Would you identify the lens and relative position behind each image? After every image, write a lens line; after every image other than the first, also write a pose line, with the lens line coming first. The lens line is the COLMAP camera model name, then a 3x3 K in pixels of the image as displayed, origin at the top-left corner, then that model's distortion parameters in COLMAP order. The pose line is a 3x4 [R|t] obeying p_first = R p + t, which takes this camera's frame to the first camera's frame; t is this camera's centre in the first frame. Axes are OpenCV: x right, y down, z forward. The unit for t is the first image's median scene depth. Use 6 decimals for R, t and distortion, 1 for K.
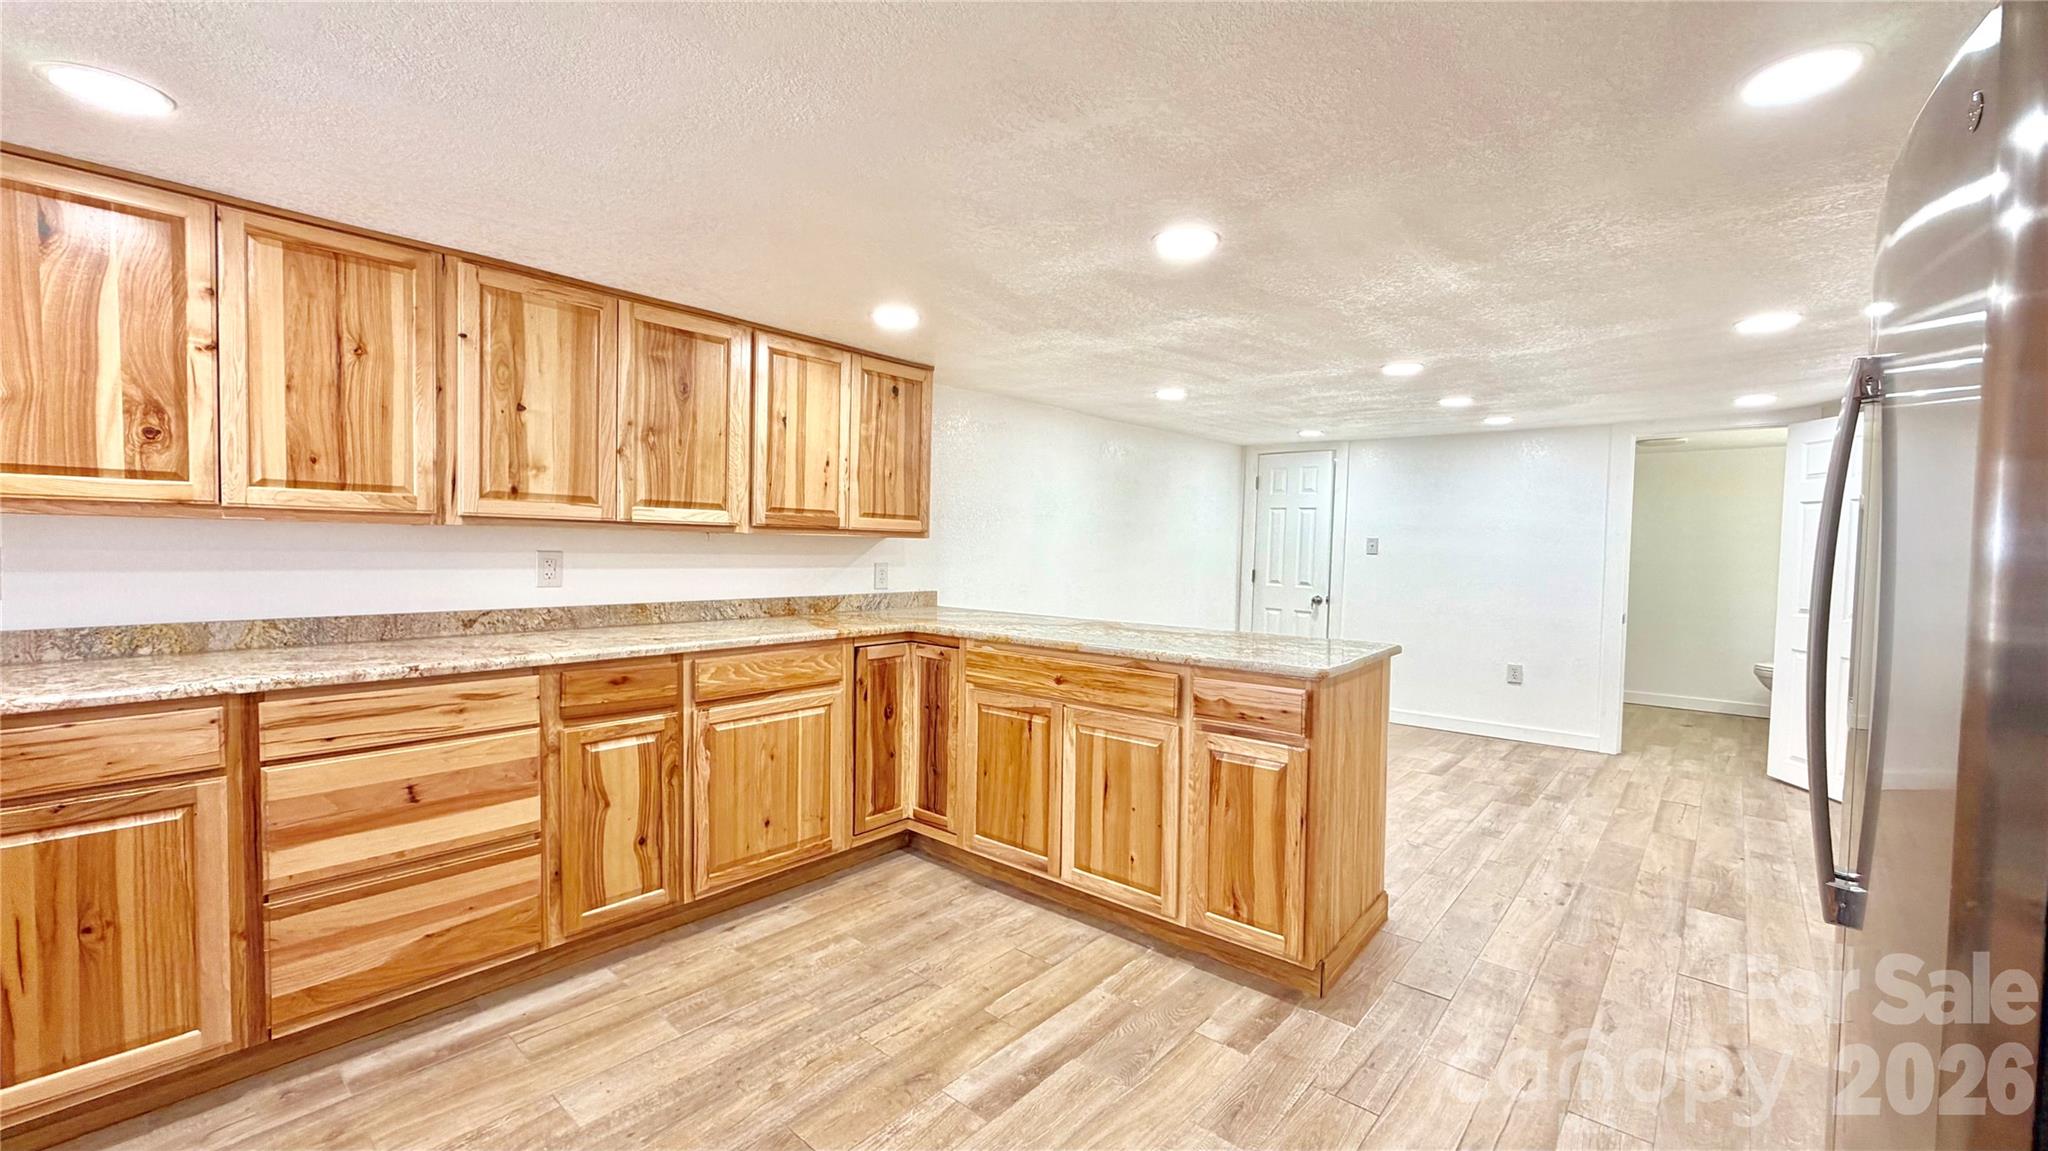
lens RADIAL K [[814.0, 0, 1017.8], [0, 814.0, 574.3], [0, 0, 1]] dist [-0.000465, 0.000199]
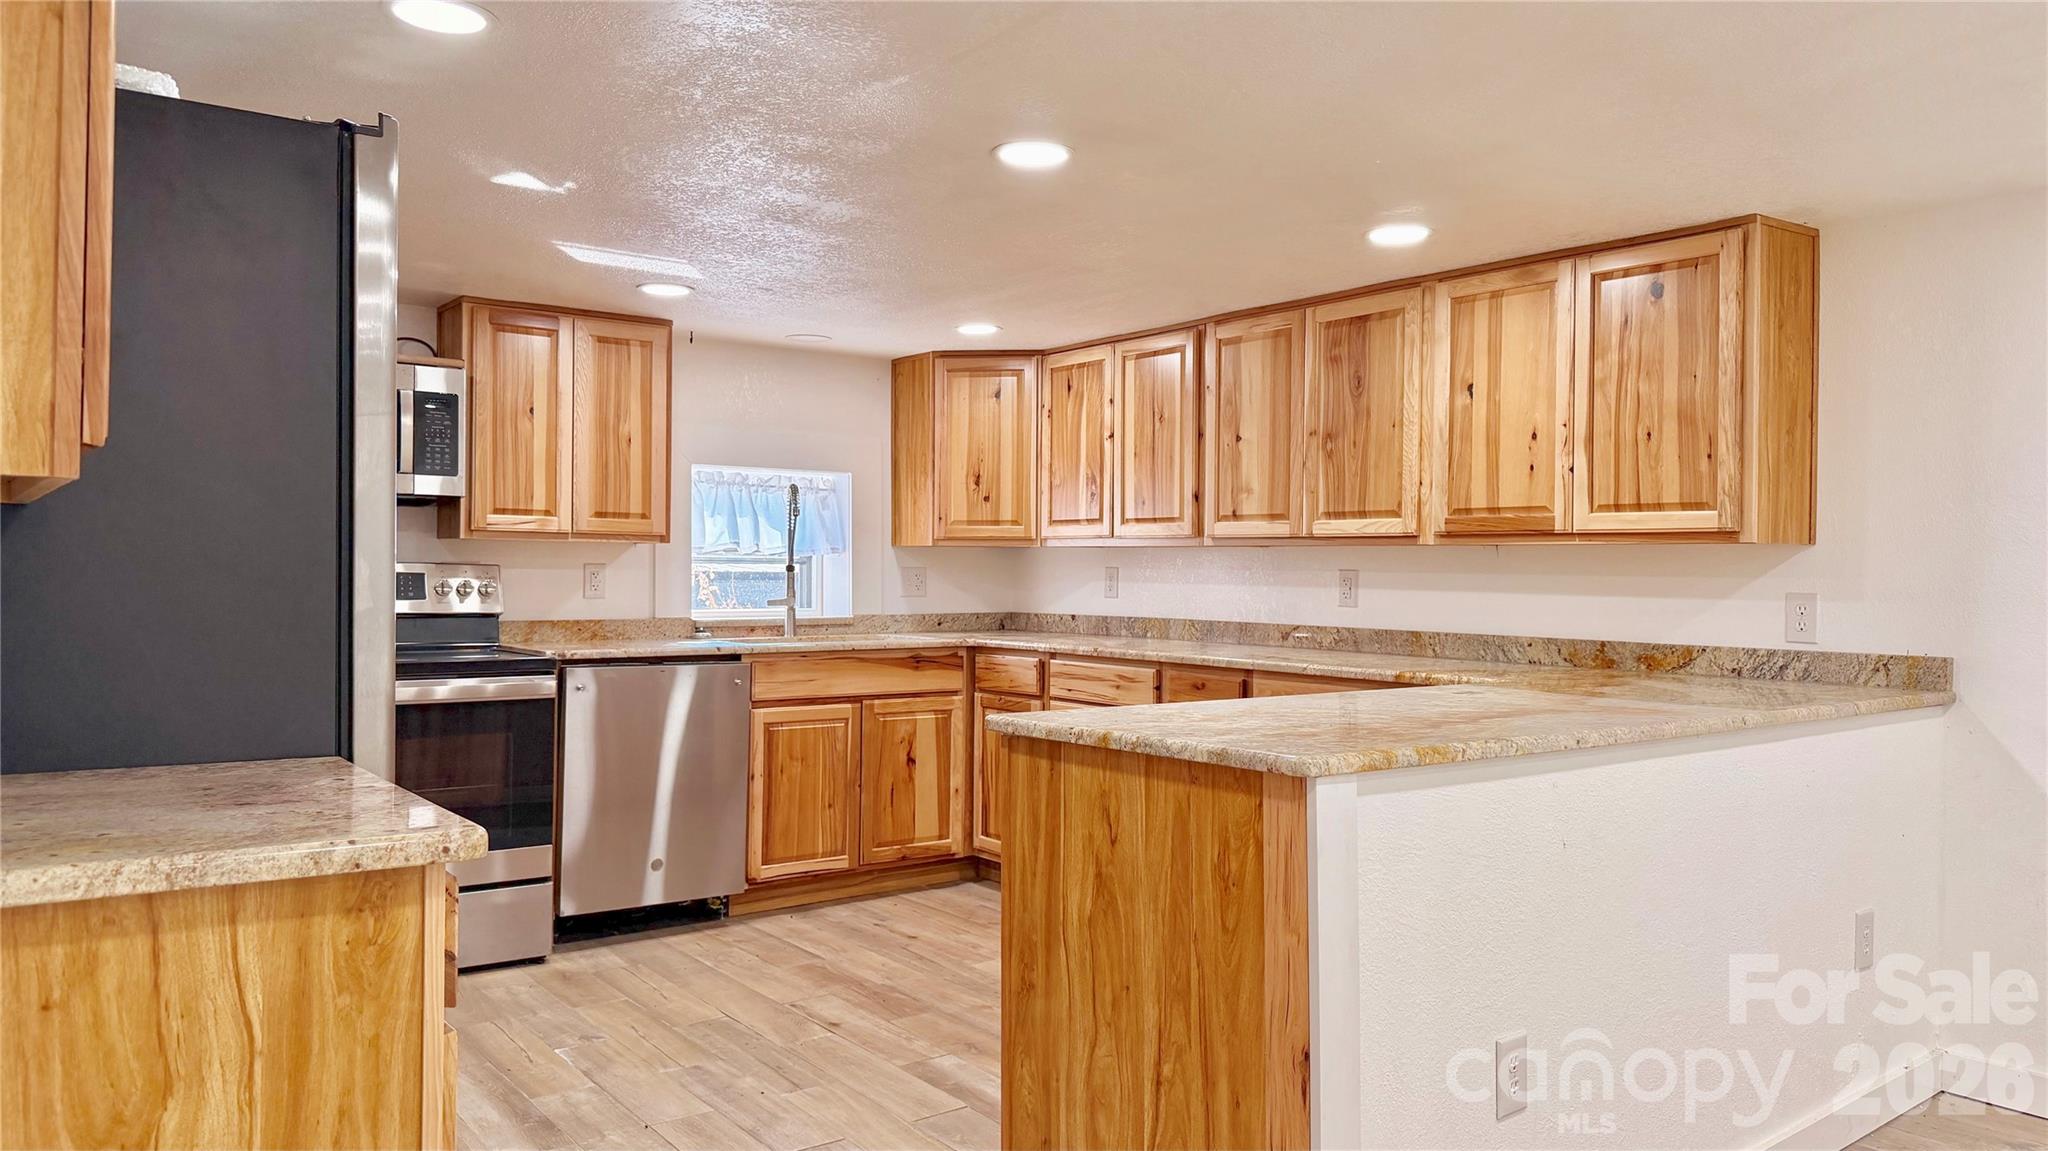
lens RADIAL K [[1426.6, 0, 1024.0], [0, 1426.6, 575.5], [0, 0, 1]] dist [0.068346, -0.001613]
pose [[-0.215981, -0.013872, -0.976299, 1.144658], [-0.048090, 0.998837, -0.003554, 0.002956], [0.975213, 0.046182, -0.216397, 0.965944]]
